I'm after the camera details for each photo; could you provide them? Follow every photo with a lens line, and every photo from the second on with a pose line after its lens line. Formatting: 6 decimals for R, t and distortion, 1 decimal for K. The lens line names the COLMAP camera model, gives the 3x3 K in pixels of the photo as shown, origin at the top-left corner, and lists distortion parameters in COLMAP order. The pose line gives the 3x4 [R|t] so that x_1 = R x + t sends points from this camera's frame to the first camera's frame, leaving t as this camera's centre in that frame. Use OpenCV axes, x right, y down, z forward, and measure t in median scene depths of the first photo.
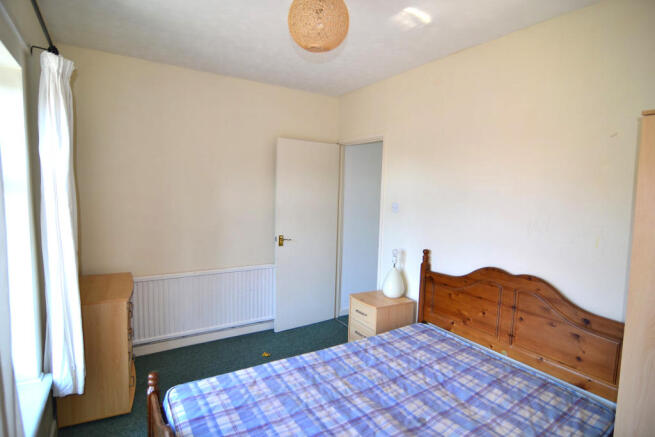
lens RADIAL K [[356.1, 0, 329.1], [0, 356.1, 221.2], [0, 0, 1]] dist [-0.004825, -0.012805]
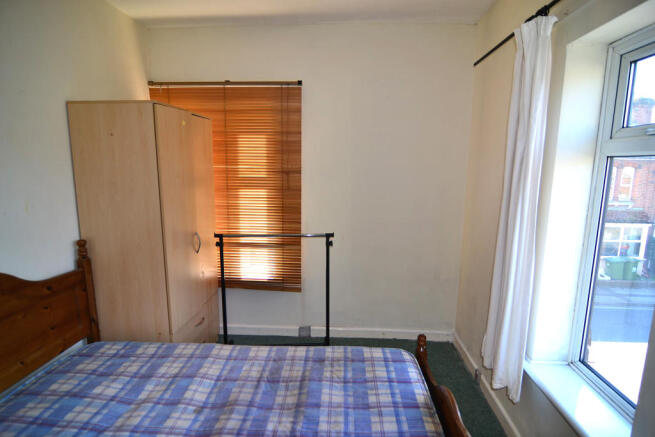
lens RADIAL K [[356.1, 0, 329.1], [0, 356.1, 221.2], [0, 0, 1]] dist [-0.004825, -0.012805]
pose [[-0.812990, -0.127620, 0.568120, -0.411763], [0.023268, 0.967786, 0.250696, -0.117372], [-0.581813, 0.217033, -0.783831, 1.231962]]
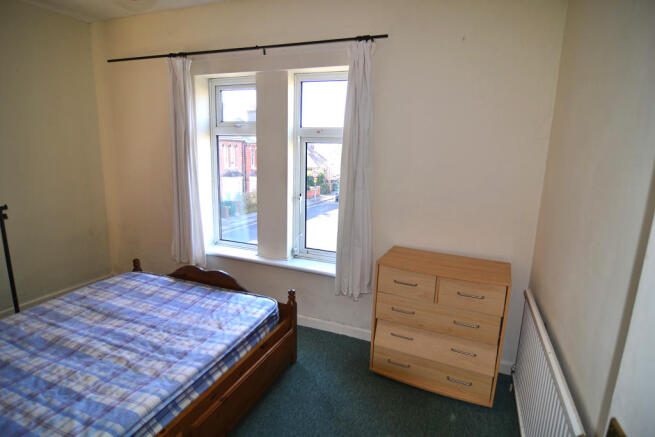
lens RADIAL K [[356.1, 0, 329.1], [0, 356.1, 221.2], [0, 0, 1]] dist [-0.004825, -0.012805]
pose [[-0.809967, 0.070767, -0.582191, 0.115630], [-0.104950, 0.959180, 0.262602, -0.151129], [0.577009, 0.273799, -0.769477, 1.890806]]
